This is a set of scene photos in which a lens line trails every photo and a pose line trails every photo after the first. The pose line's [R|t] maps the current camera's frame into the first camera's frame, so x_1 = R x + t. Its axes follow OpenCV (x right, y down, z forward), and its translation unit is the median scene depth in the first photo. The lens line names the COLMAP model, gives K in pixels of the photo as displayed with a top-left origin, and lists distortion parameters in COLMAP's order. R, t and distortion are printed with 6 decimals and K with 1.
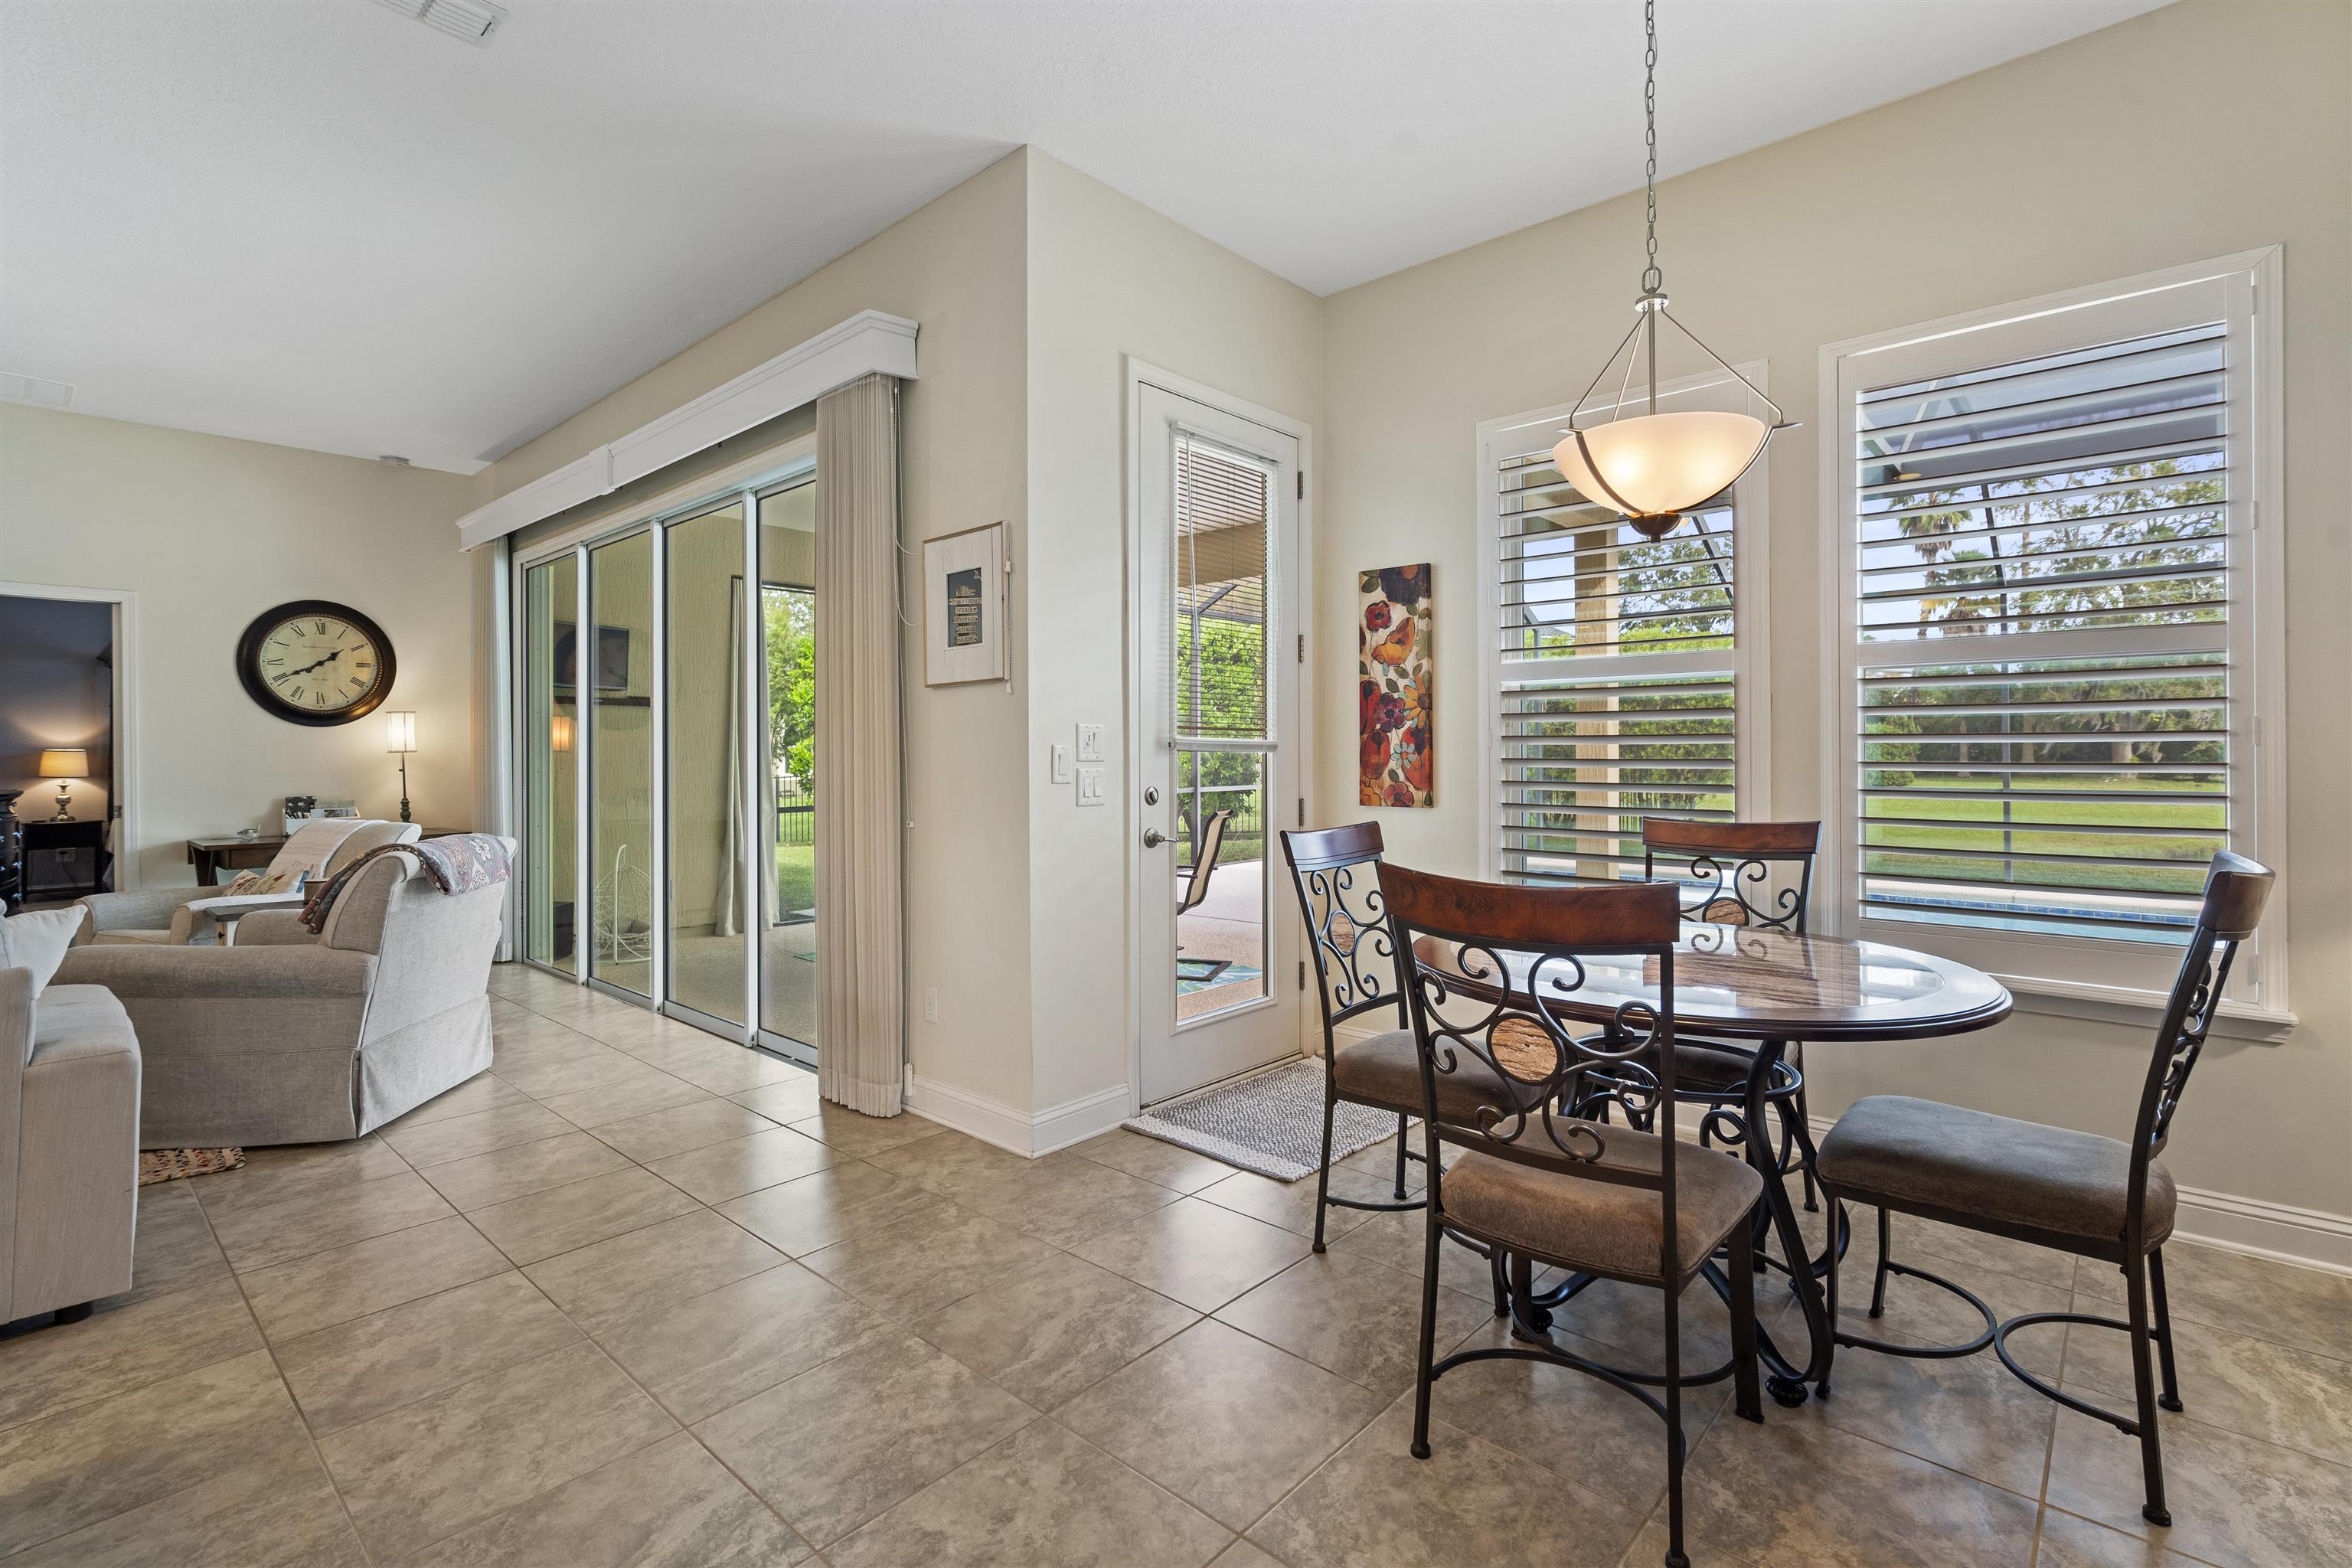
lens RADIAL K [[1080.3, 0, 1199.1], [0, 1080.3, 743.4], [0, 0, 1]] dist [-0.000785, 0.000655]
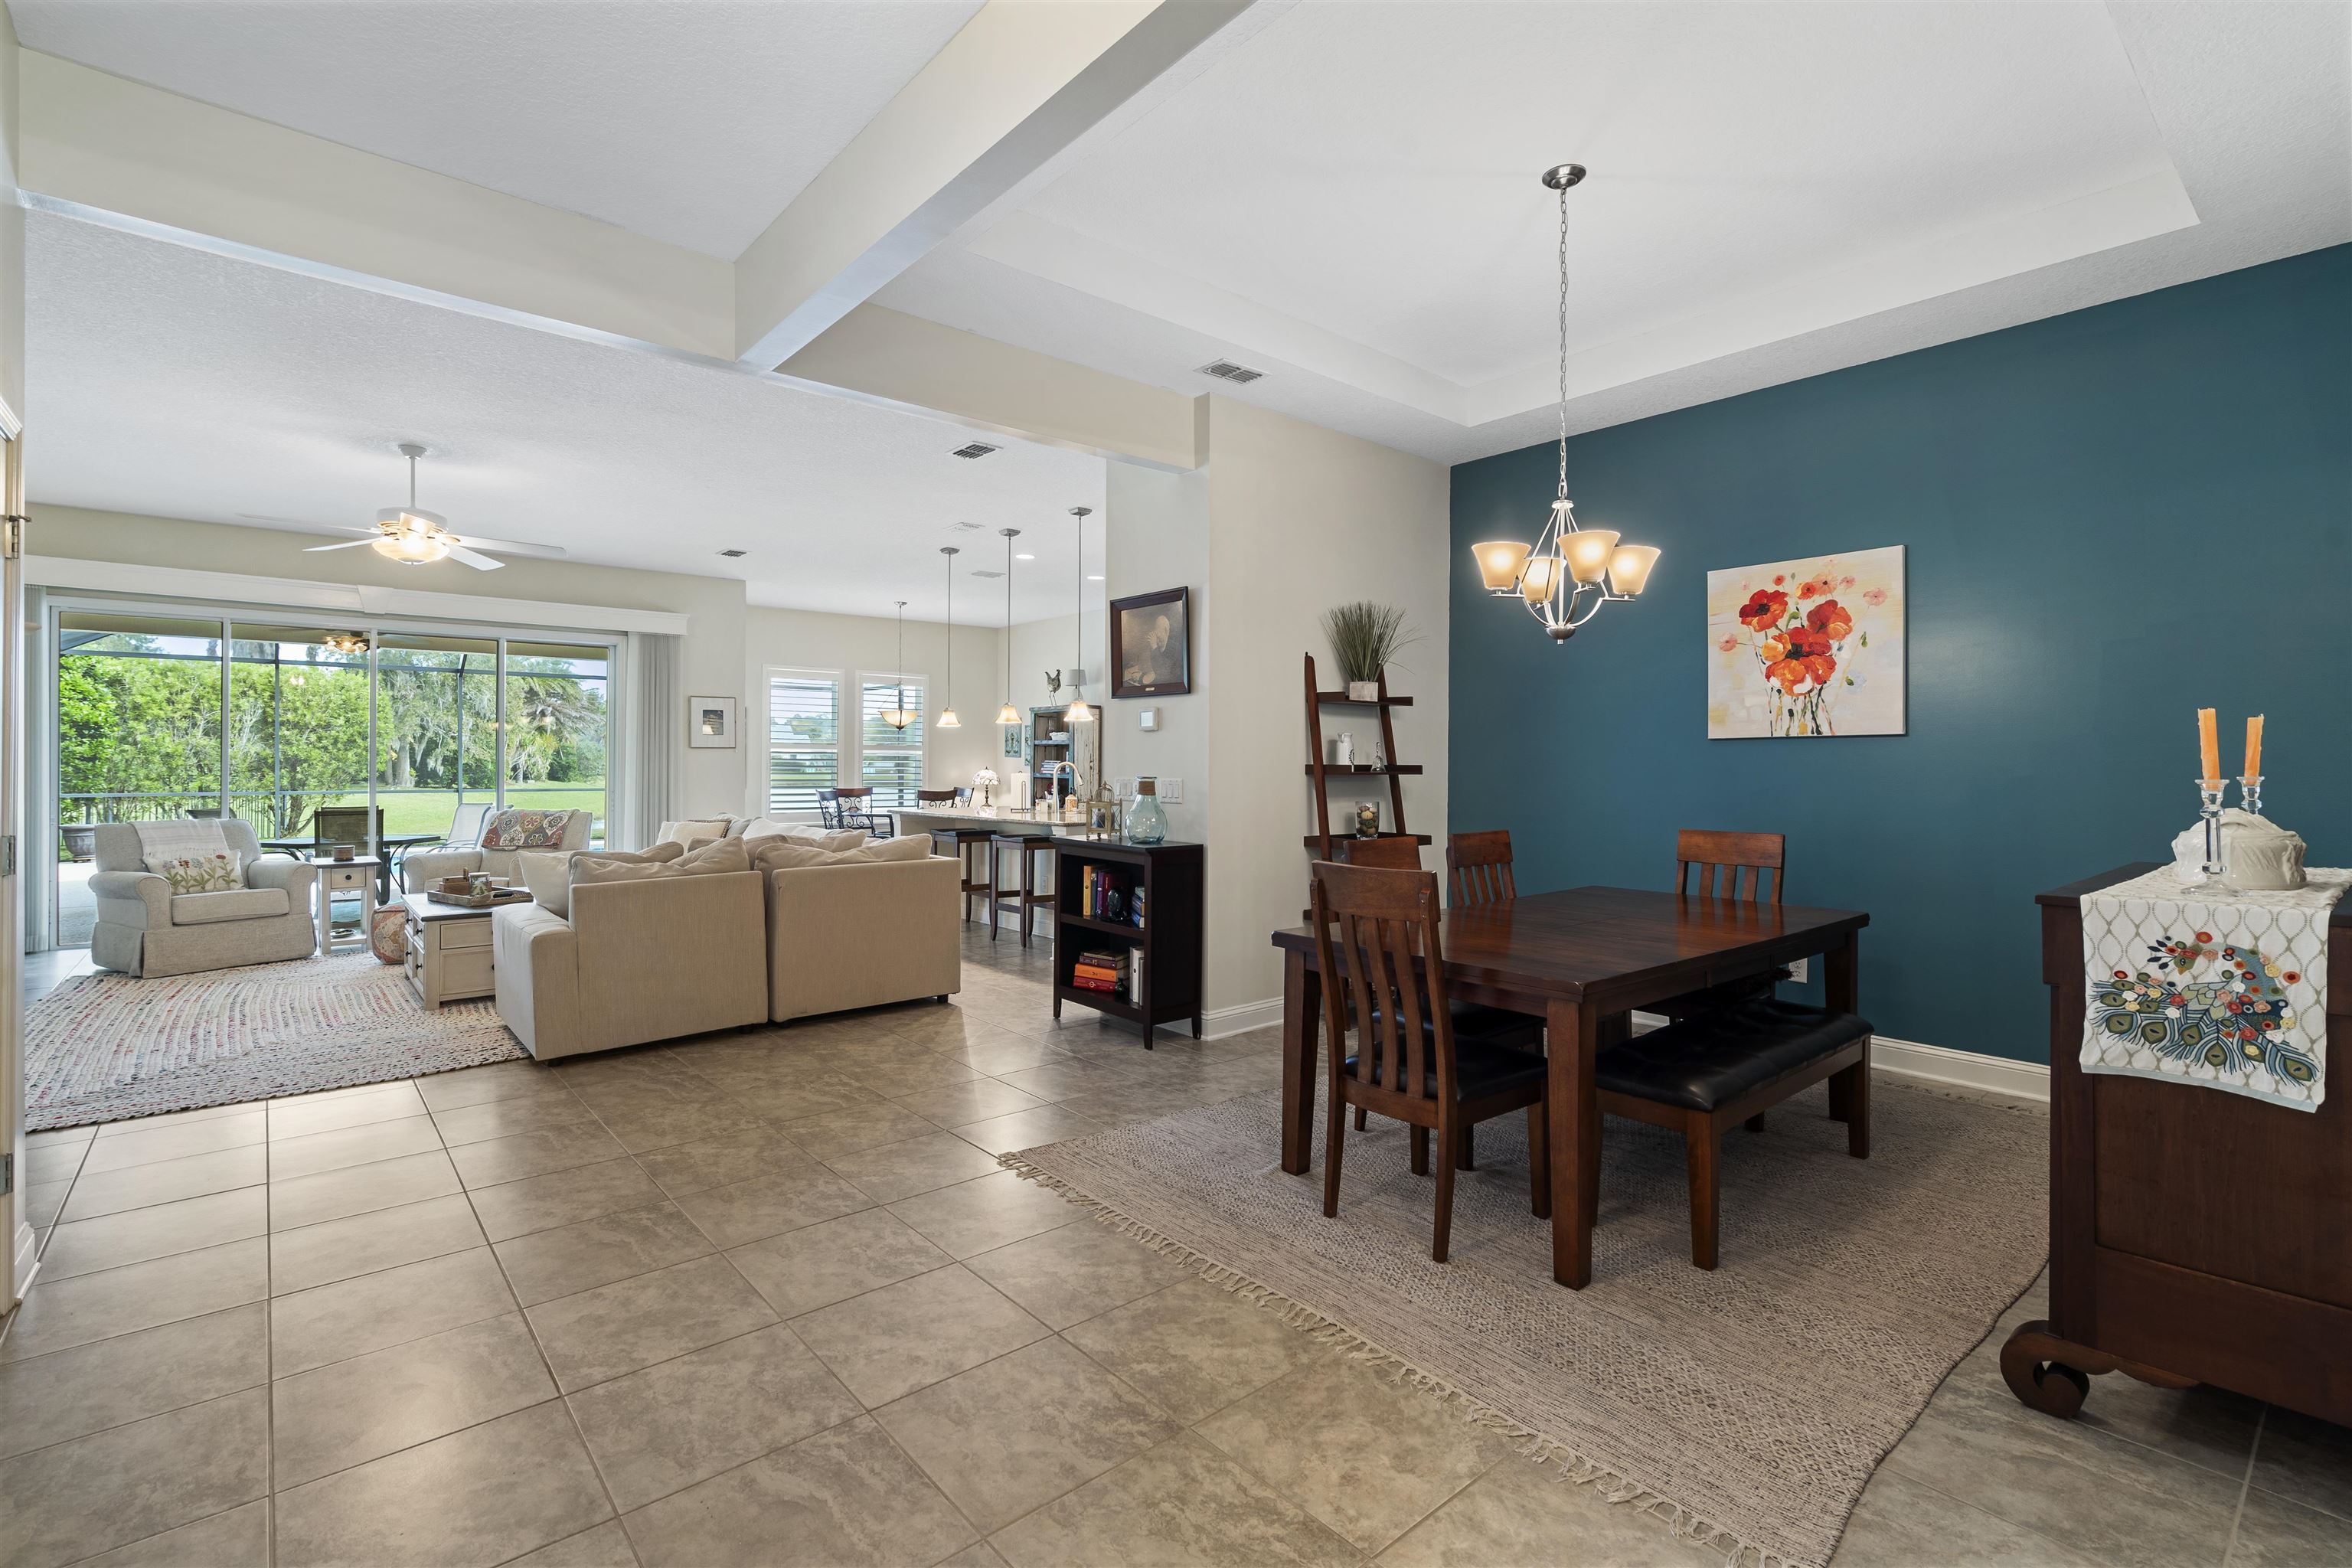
lens RADIAL K [[1080.3, 0, 1178.4], [0, 1080.3, 759.9], [0, 0, 1]] dist [-0.000785, 0.000655]
pose [[0.125814, 0.009546, 0.992008, -2.512532], [-0.013492, 0.999878, -0.007911, -0.013849], [-0.991962, -0.012389, 0.125927, -0.539056]]
